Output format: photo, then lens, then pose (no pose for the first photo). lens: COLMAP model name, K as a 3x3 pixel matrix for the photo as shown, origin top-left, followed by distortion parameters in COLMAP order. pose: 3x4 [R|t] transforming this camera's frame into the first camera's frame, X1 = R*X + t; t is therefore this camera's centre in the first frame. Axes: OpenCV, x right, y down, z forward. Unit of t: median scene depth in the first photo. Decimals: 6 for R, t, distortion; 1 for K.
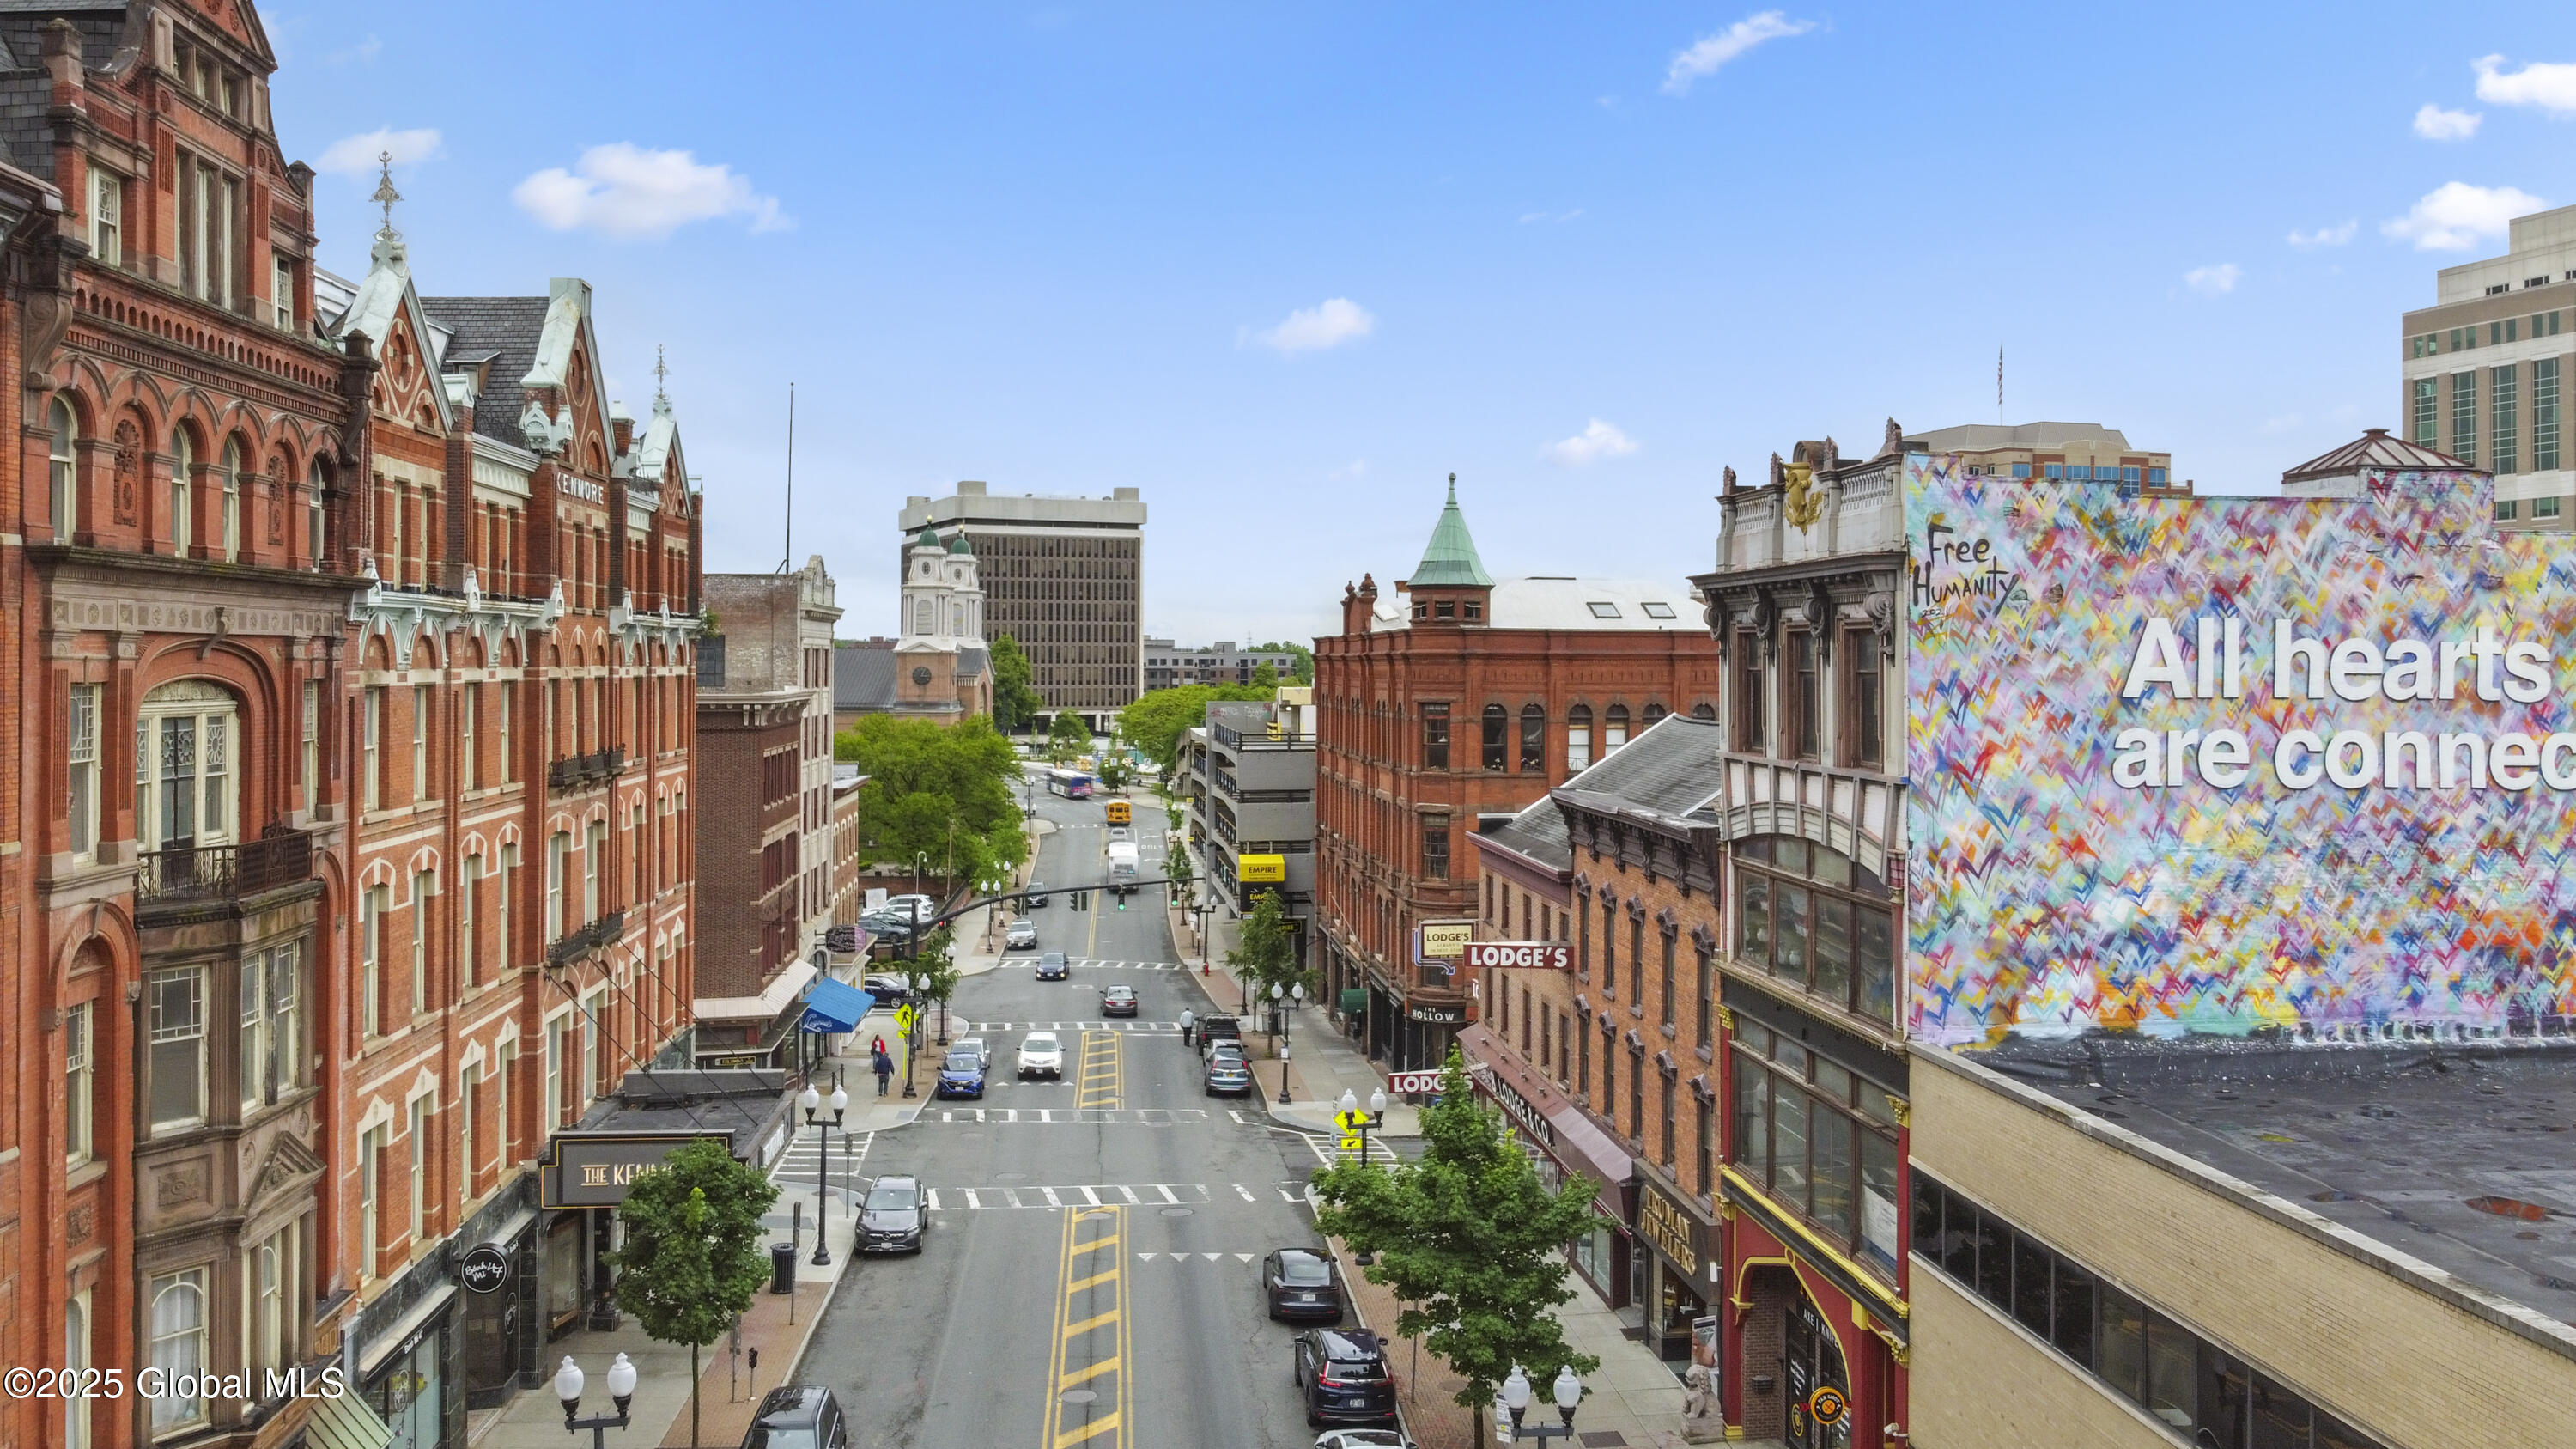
lens RADIAL K [[2027.3, 0, 1284.1], [0, 2027.3, 658.7], [0, 0, 1]] dist [0.001973, -0.006378]
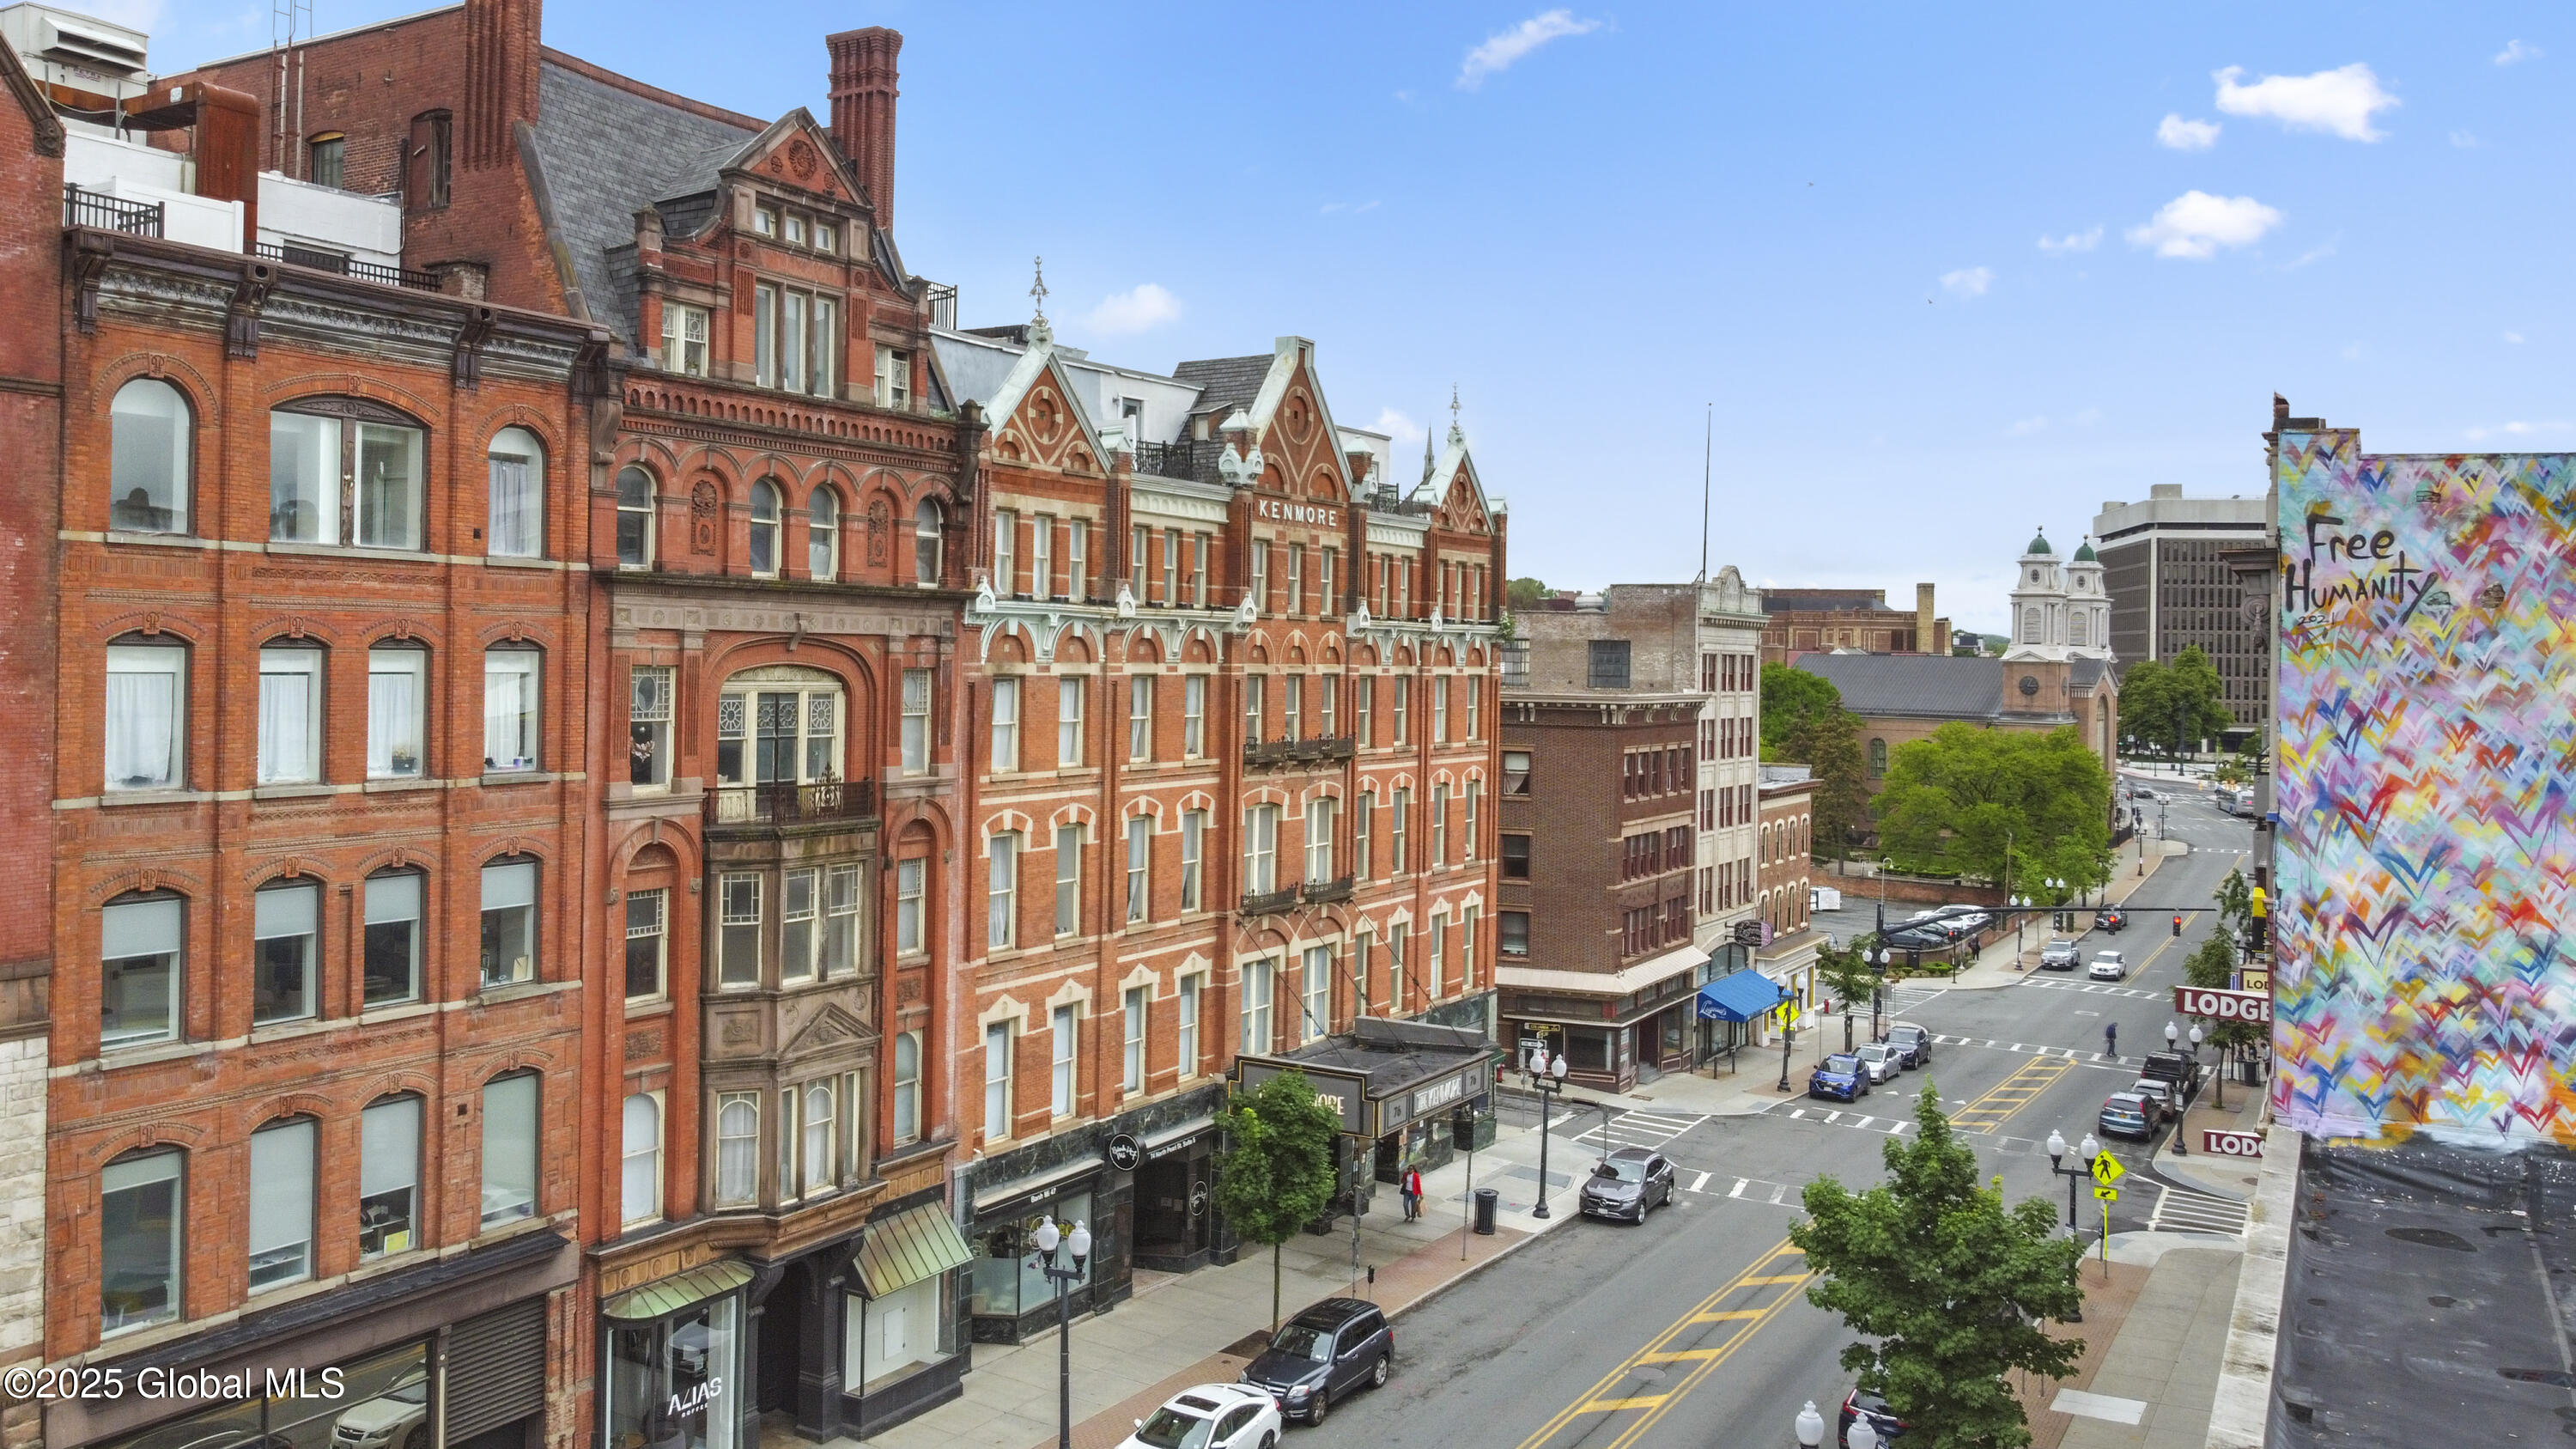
lens RADIAL K [[1963.7, 0, 1291.1], [0, 1963.7, 647.0], [0, 0, 1]] dist [0.006801, -0.005247]
pose [[0.822030, 0.009698, -0.569362, 0.433749], [-0.015214, 0.999872, -0.004935, -0.000874], [0.569241, 0.012719, 0.822072, 0.086165]]
